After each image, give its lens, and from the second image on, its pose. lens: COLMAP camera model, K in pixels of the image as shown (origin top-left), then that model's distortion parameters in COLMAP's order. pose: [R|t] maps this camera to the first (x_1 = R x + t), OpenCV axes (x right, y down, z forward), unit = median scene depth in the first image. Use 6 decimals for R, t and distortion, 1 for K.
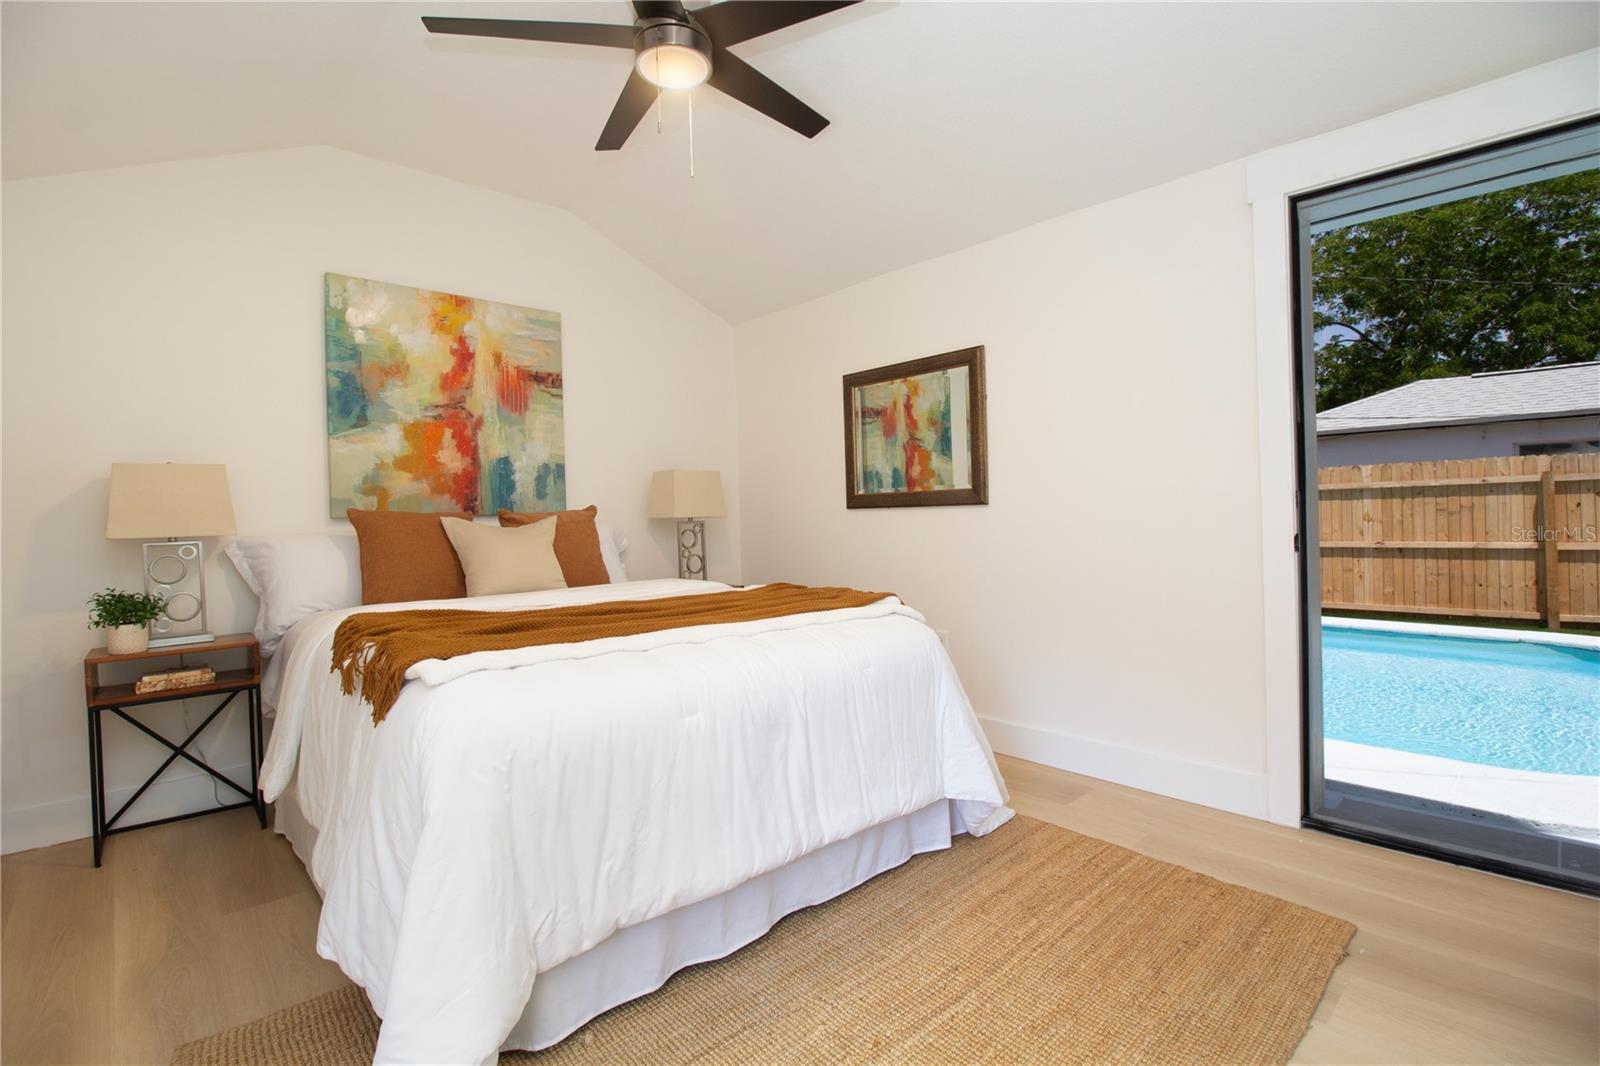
lens RADIAL K [[719.4, 0, 729.0], [0, 719.4, 527.0], [0, 0, 1]] dist [-0.026778, -0.000146]
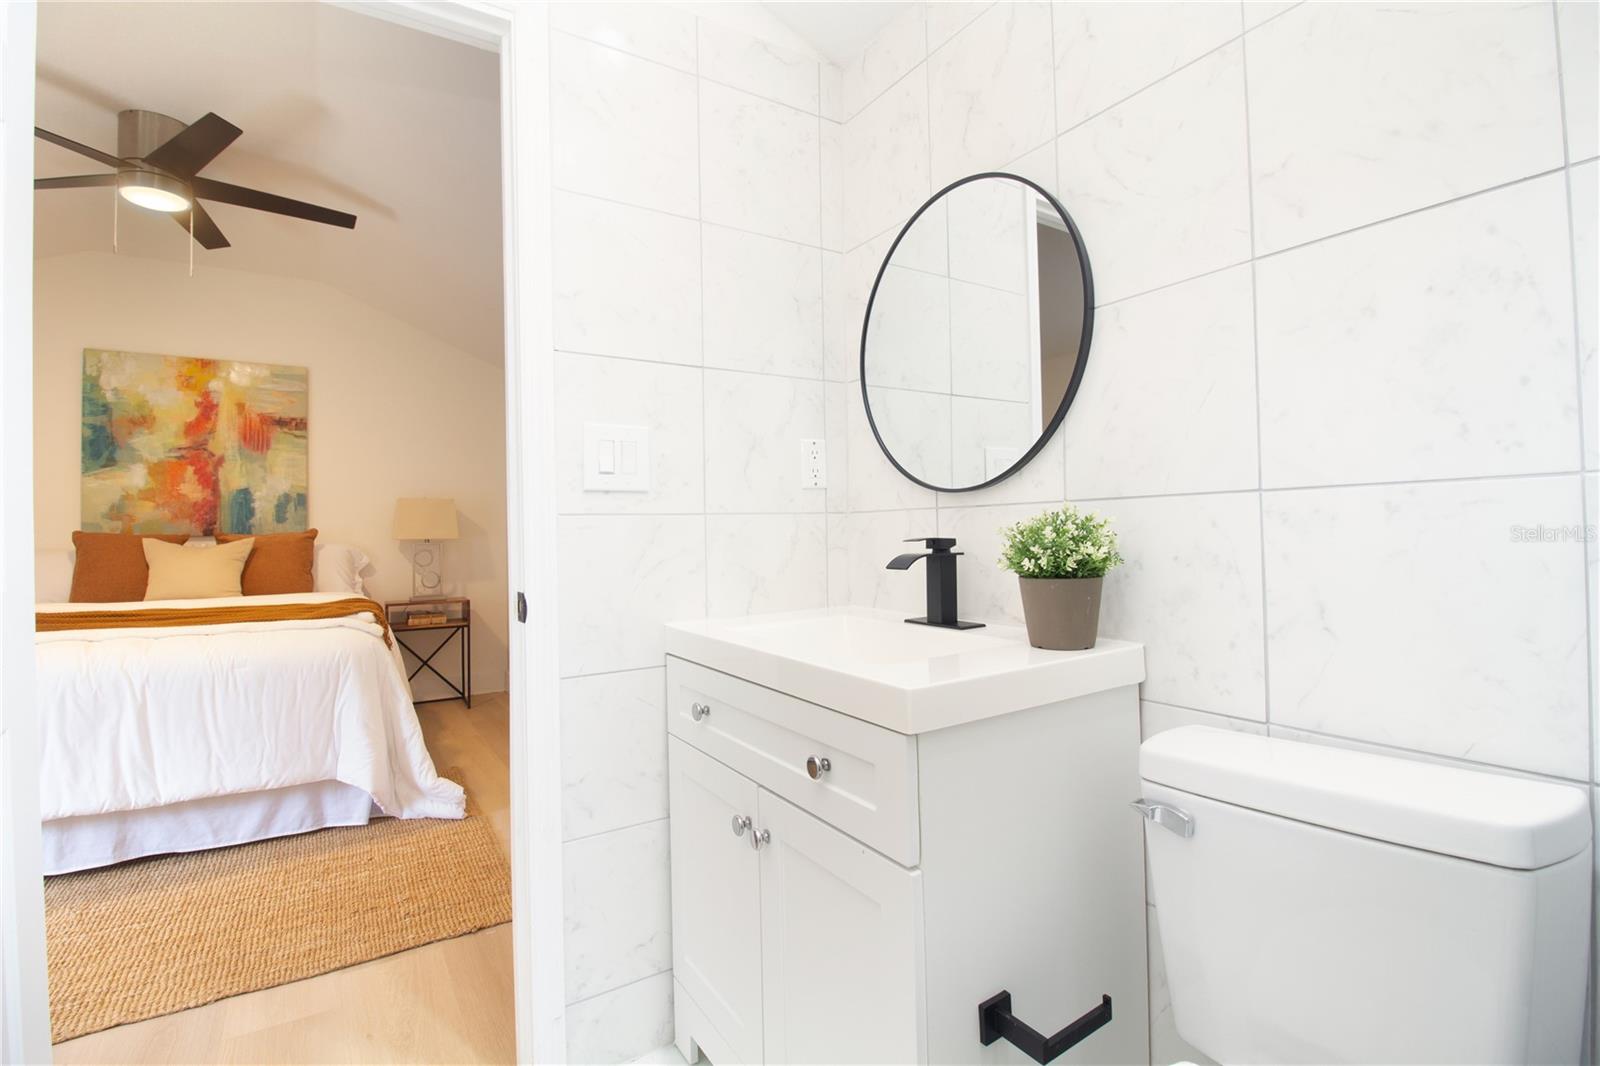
lens RADIAL K [[732.7, 0, 799.2], [0, 732.7, 521.6], [0, 0, 1]] dist [-0.032139, -0.001112]
pose [[0.987657, 0.009791, -0.156325, 0.840341], [-0.013700, 0.999619, -0.023949, -0.026114], [0.156031, 0.025795, 0.987415, -0.056962]]
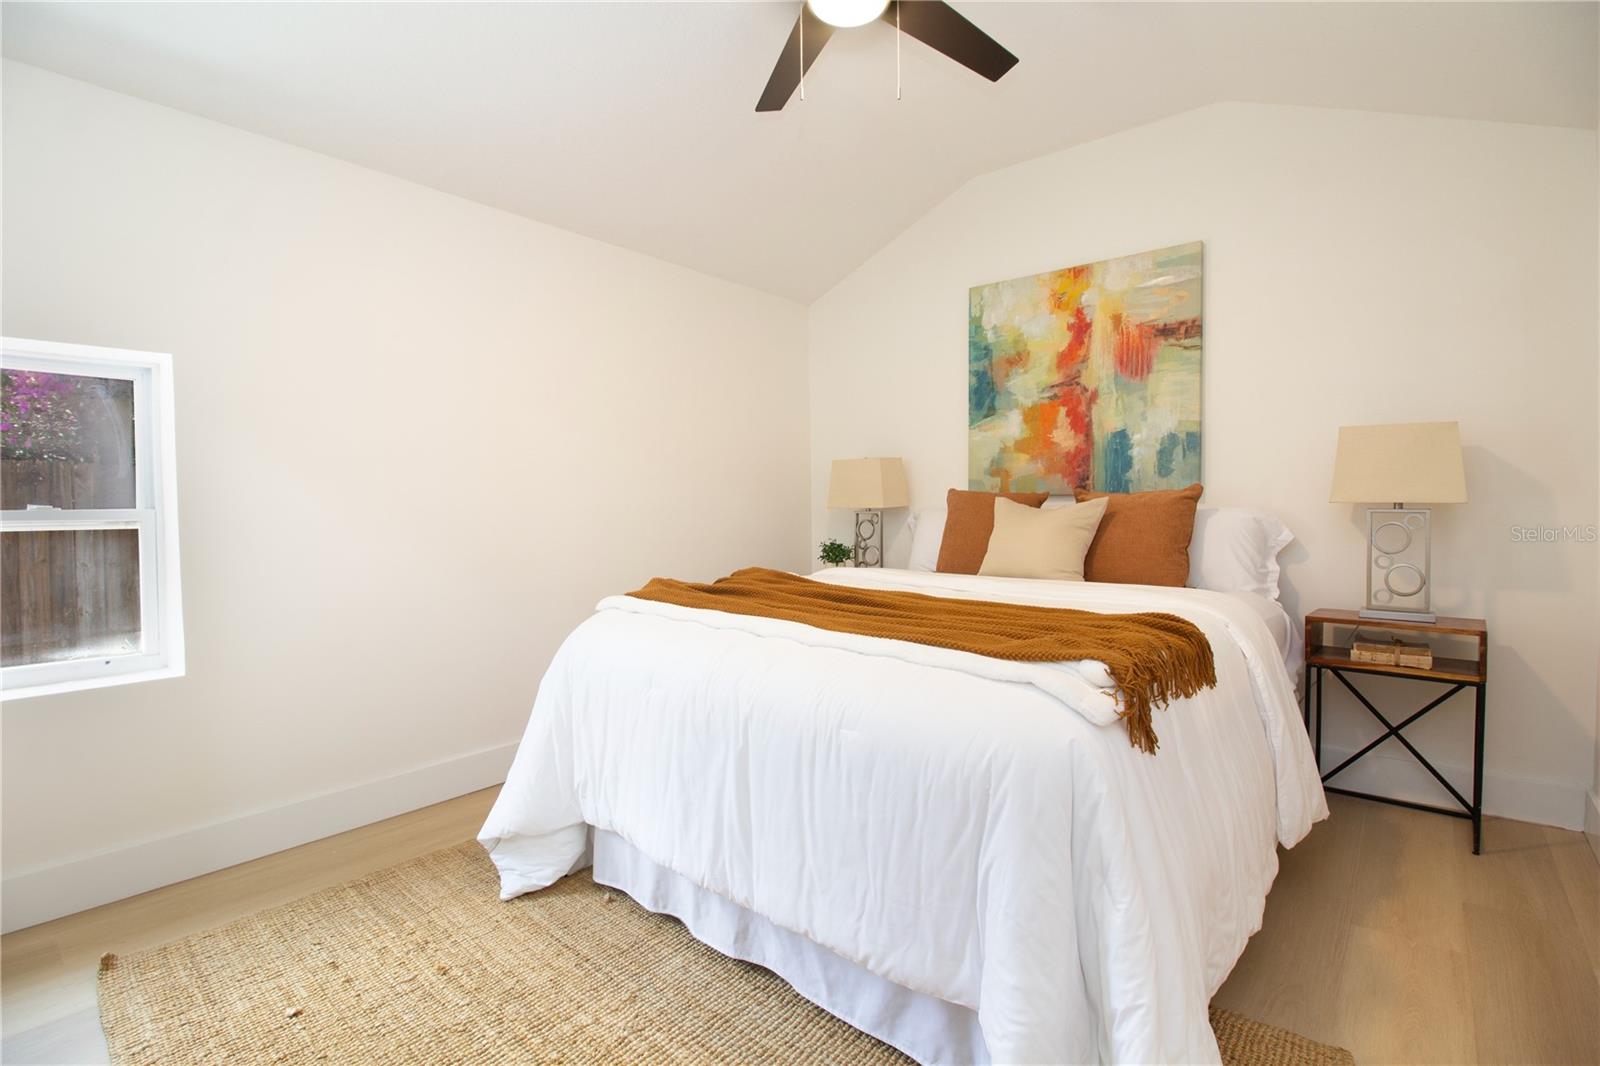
lens RADIAL K [[751.6, 0, 792.3], [0, 751.6, 520.9], [0, 0, 1]] dist [0.001623, -0.010936]
pose [[0.146567, 0.051159, -0.987877, 0.583515], [-0.012401, 0.998678, 0.049879, -0.027468], [0.989123, 0.004940, 0.147007, 0.475238]]
